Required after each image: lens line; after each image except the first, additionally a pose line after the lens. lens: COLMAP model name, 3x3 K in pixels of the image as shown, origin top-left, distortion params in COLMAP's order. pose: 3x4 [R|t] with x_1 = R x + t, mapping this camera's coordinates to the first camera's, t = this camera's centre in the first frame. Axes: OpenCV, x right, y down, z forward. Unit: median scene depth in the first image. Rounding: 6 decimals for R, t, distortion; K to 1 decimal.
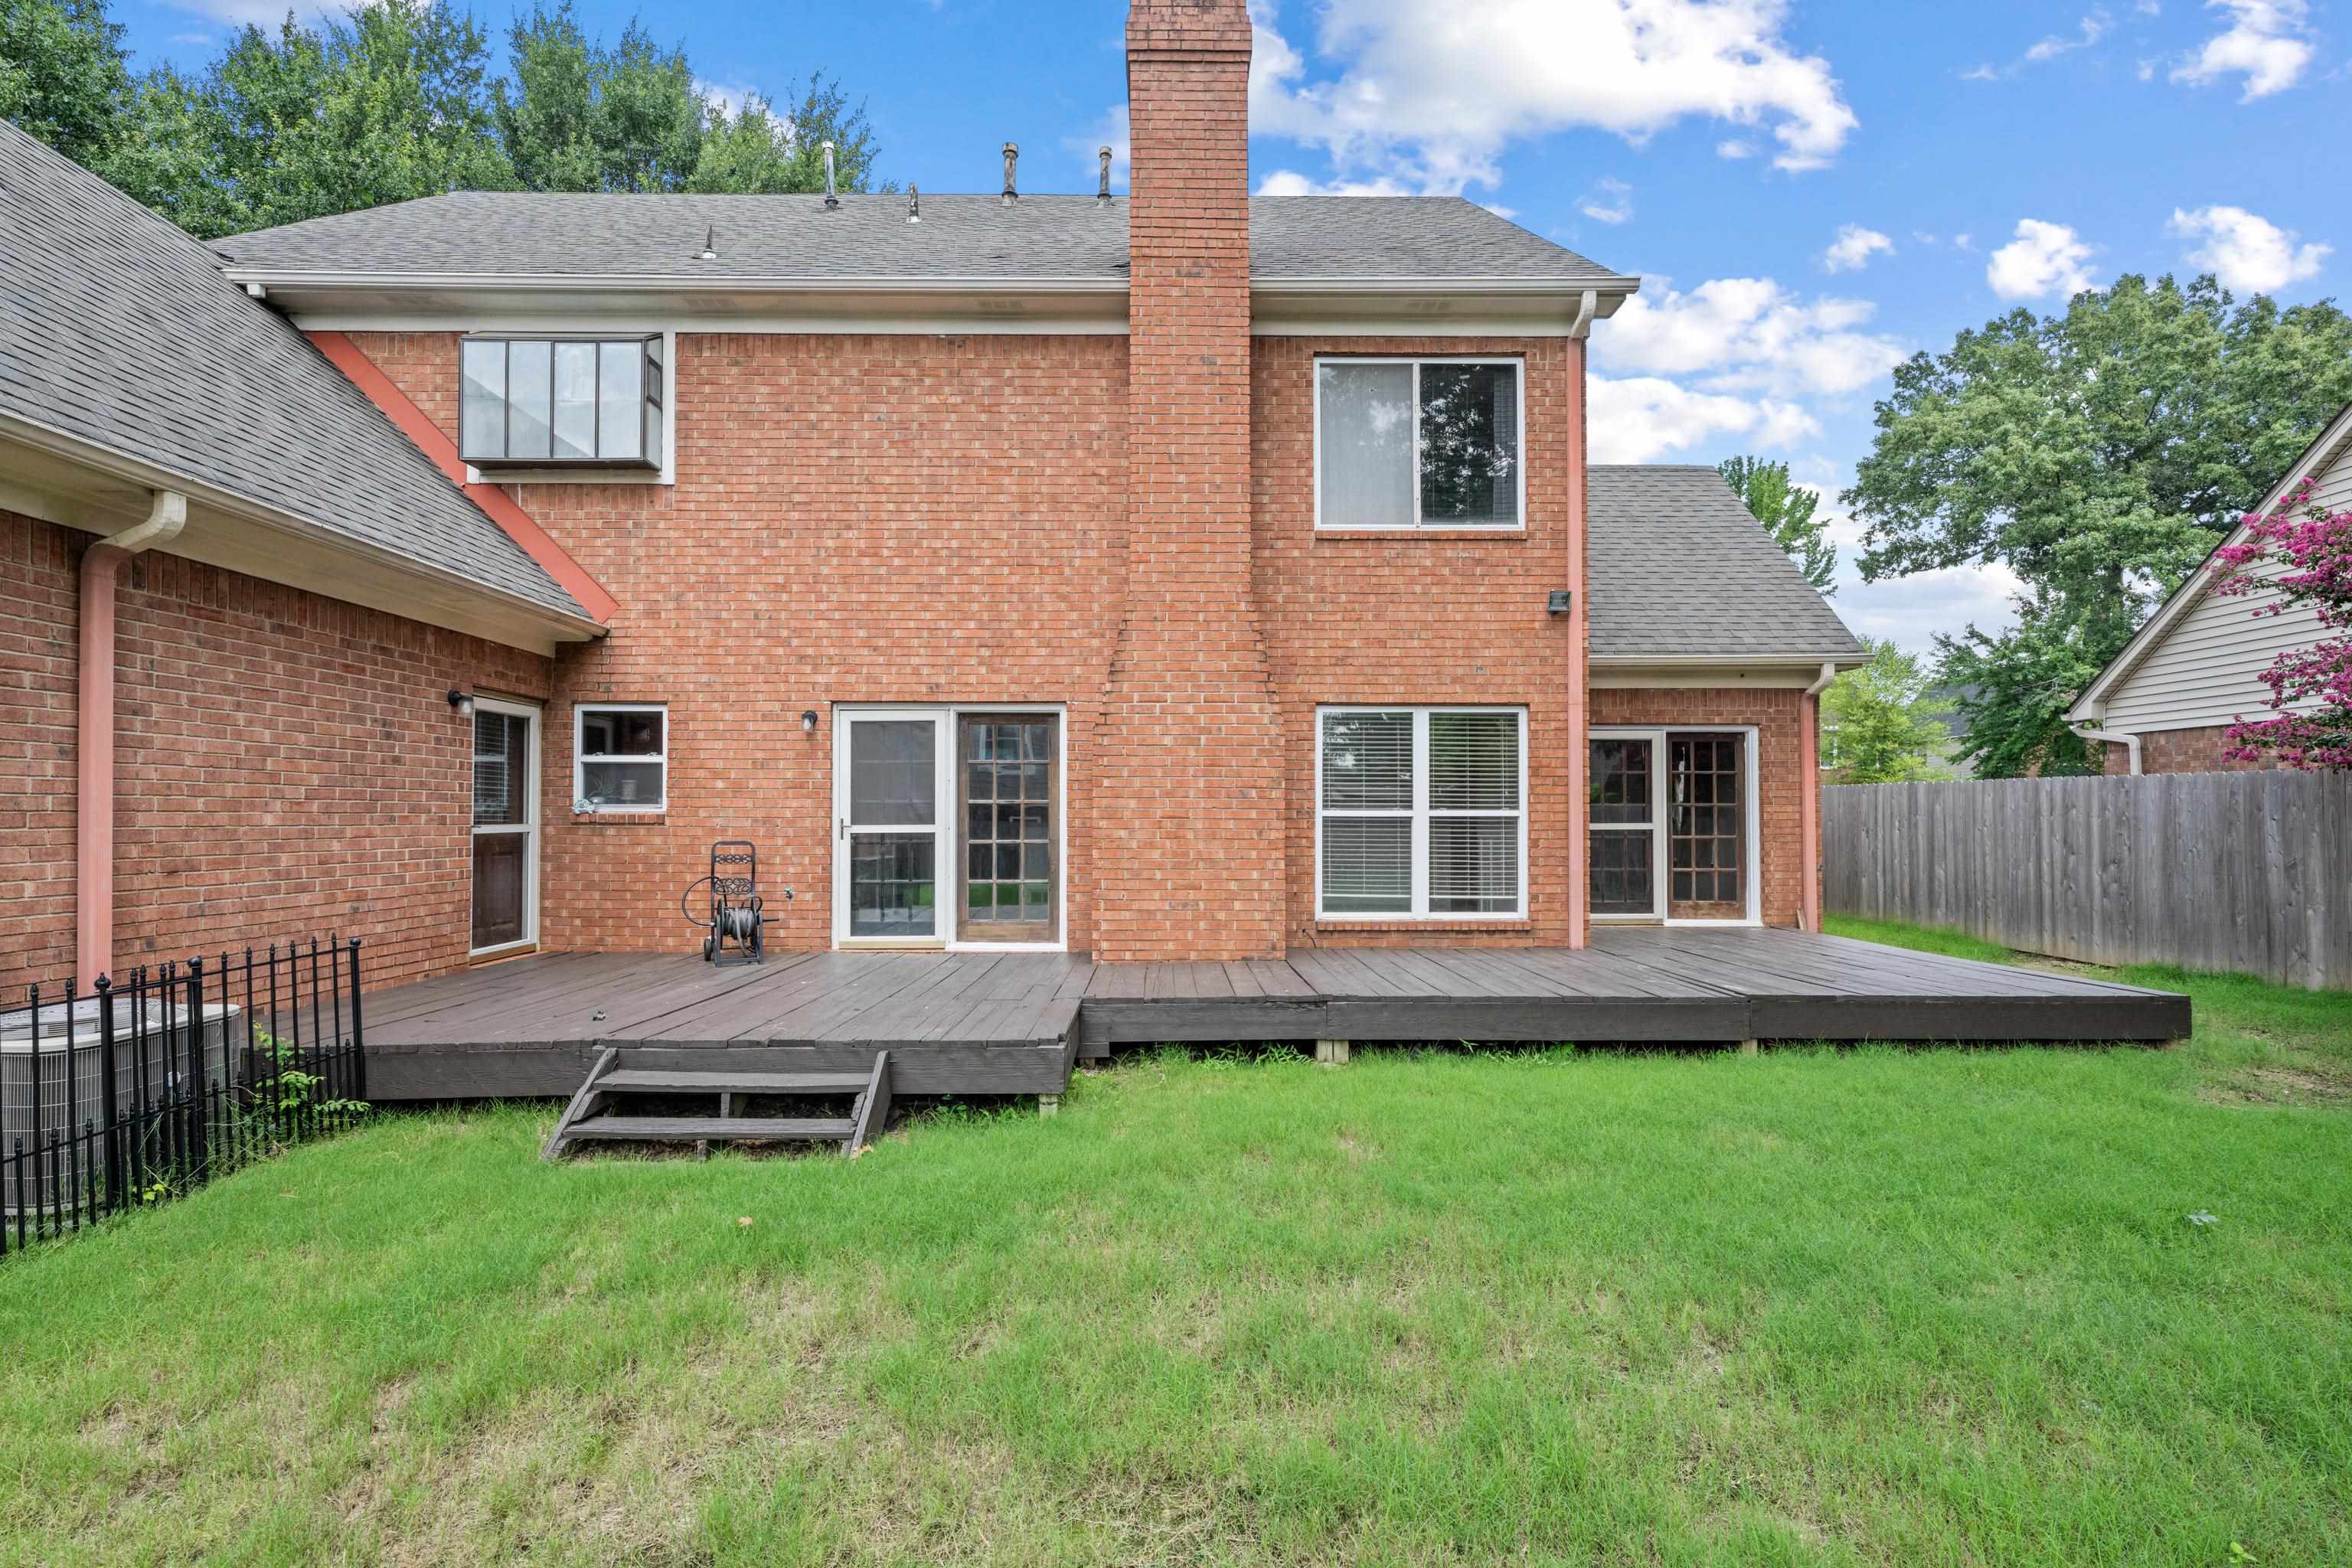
lens RADIAL K [[1046.6, 0, 1174.9], [0, 1046.6, 798.5], [0, 0, 1]] dist [0.001666, -0.000736]
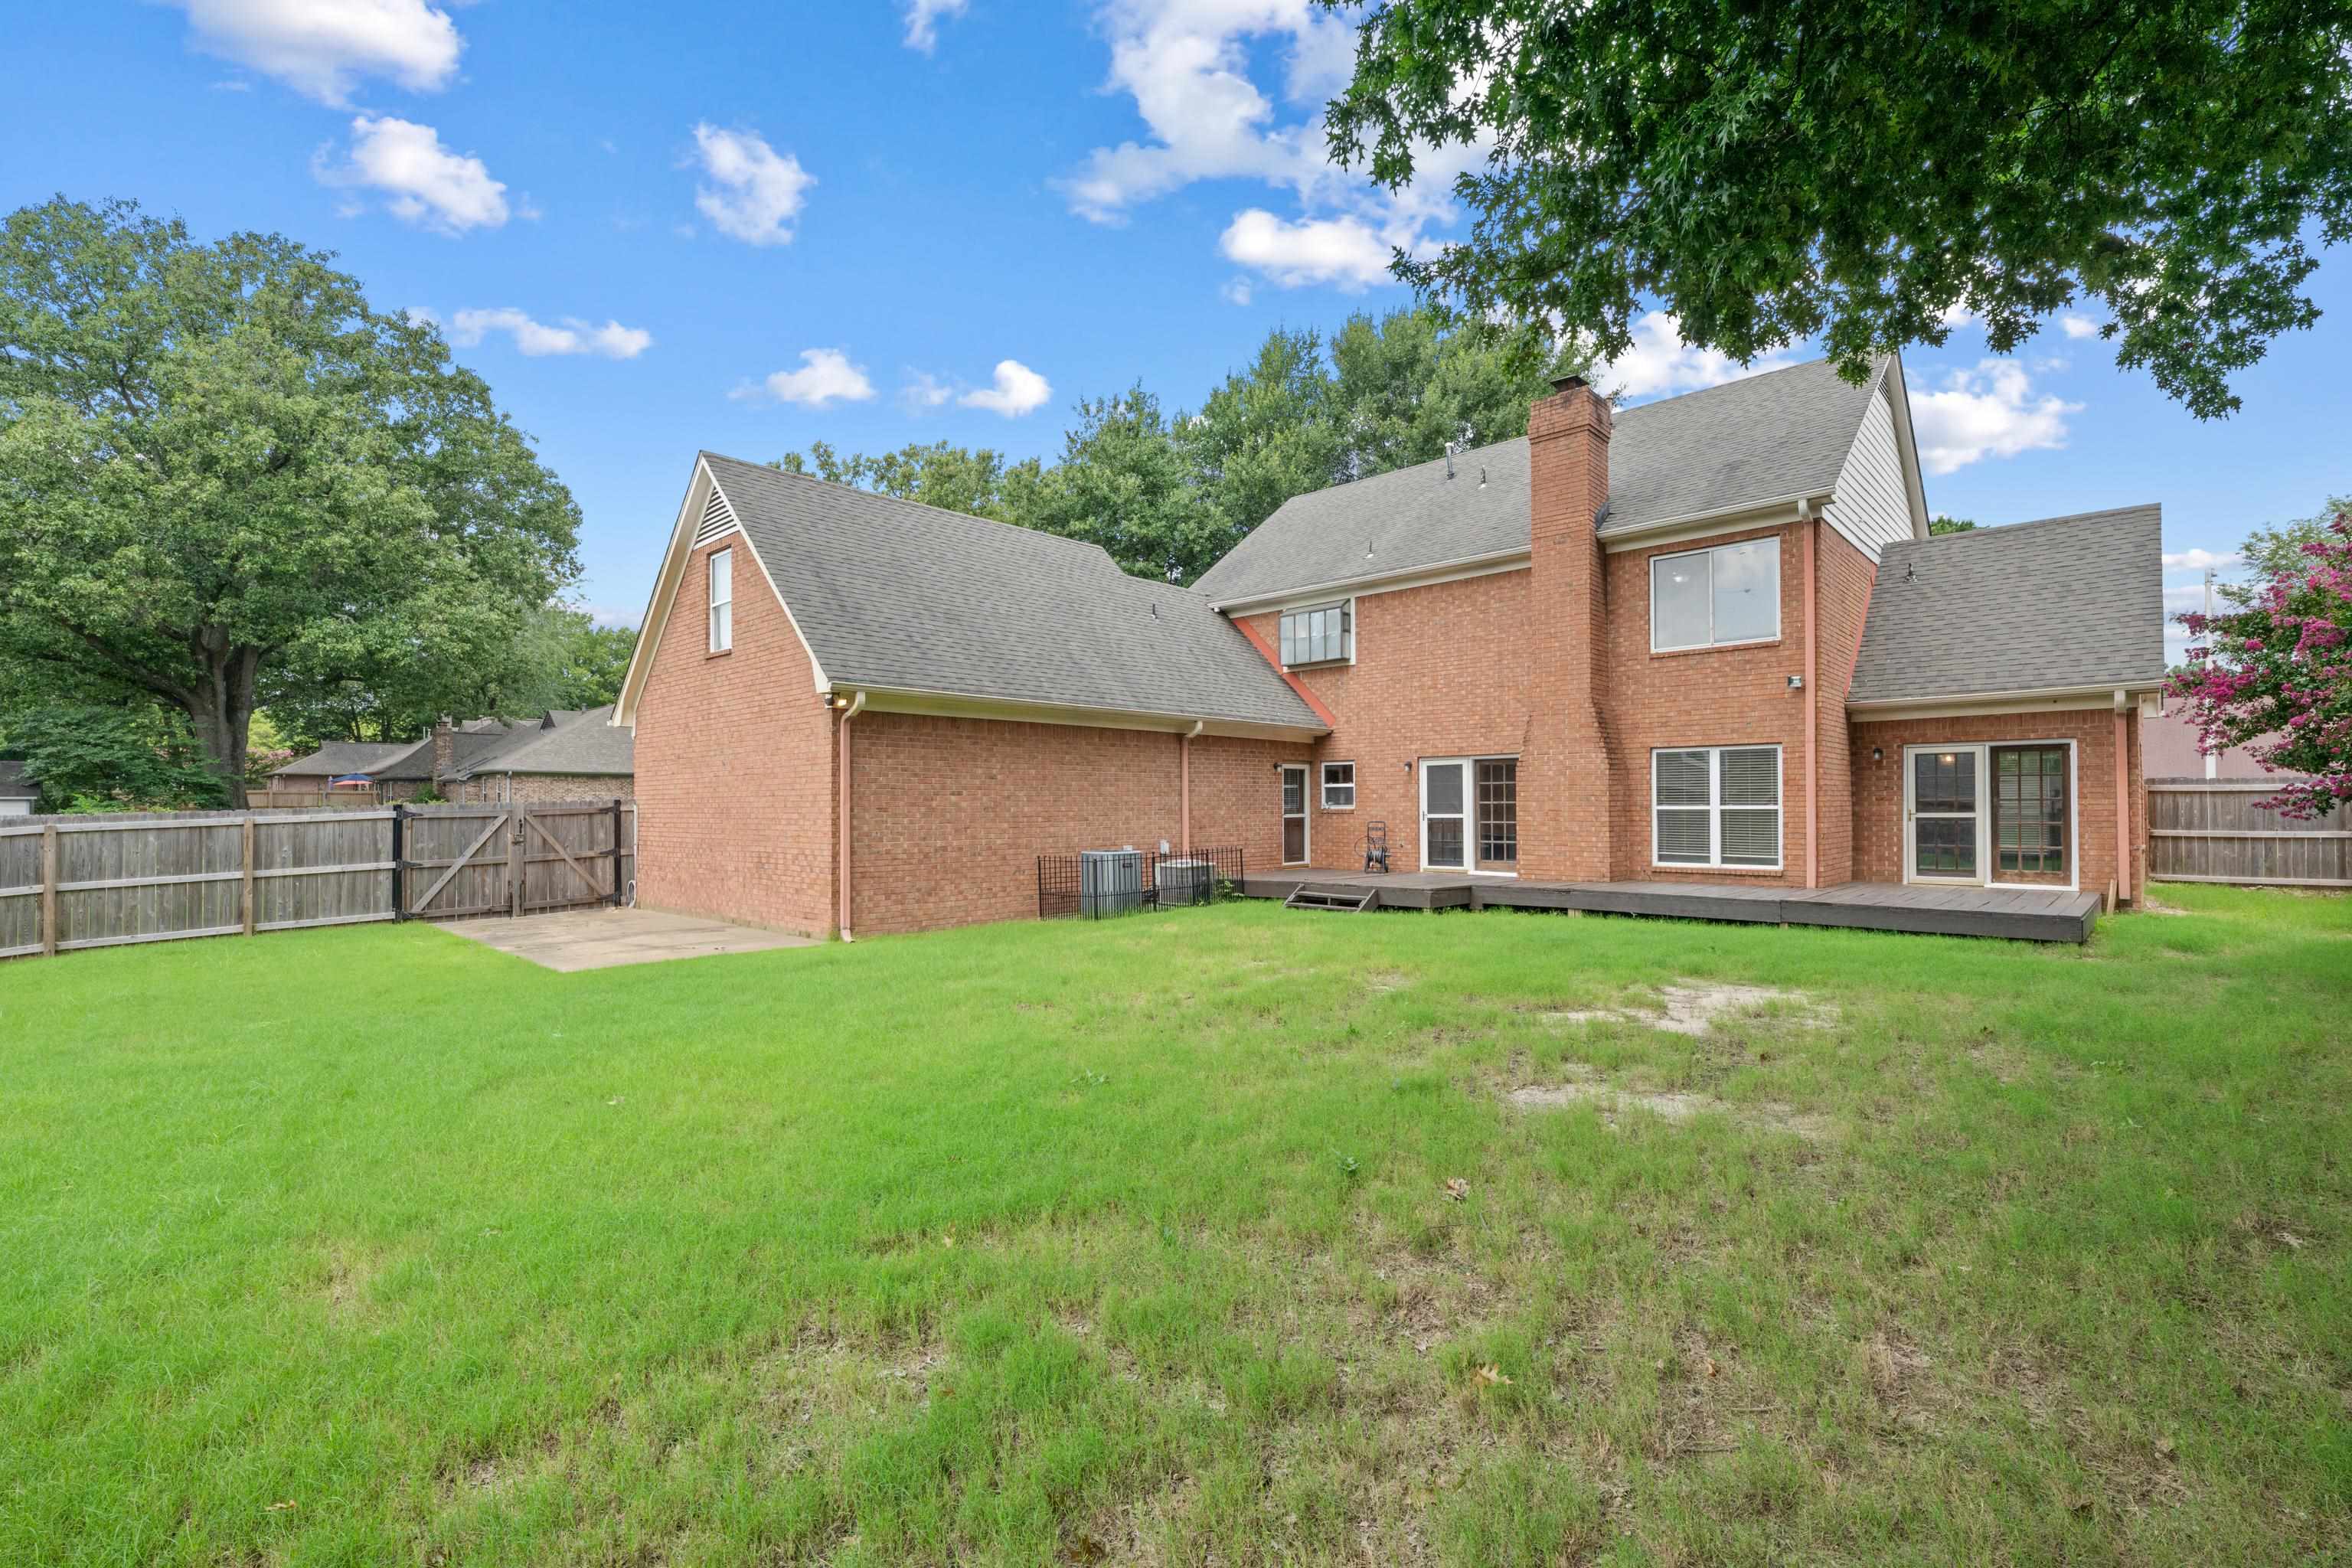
lens RADIAL K [[1046.6, 0, 1174.9], [0, 1046.6, 798.5], [0, 0, 1]] dist [0.001666, -0.000736]
pose [[0.717649, -0.010350, -0.696328, 0.819904], [0.017892, 0.999834, 0.003579, -0.023710], [0.696175, -0.015028, 0.717715, -0.908971]]
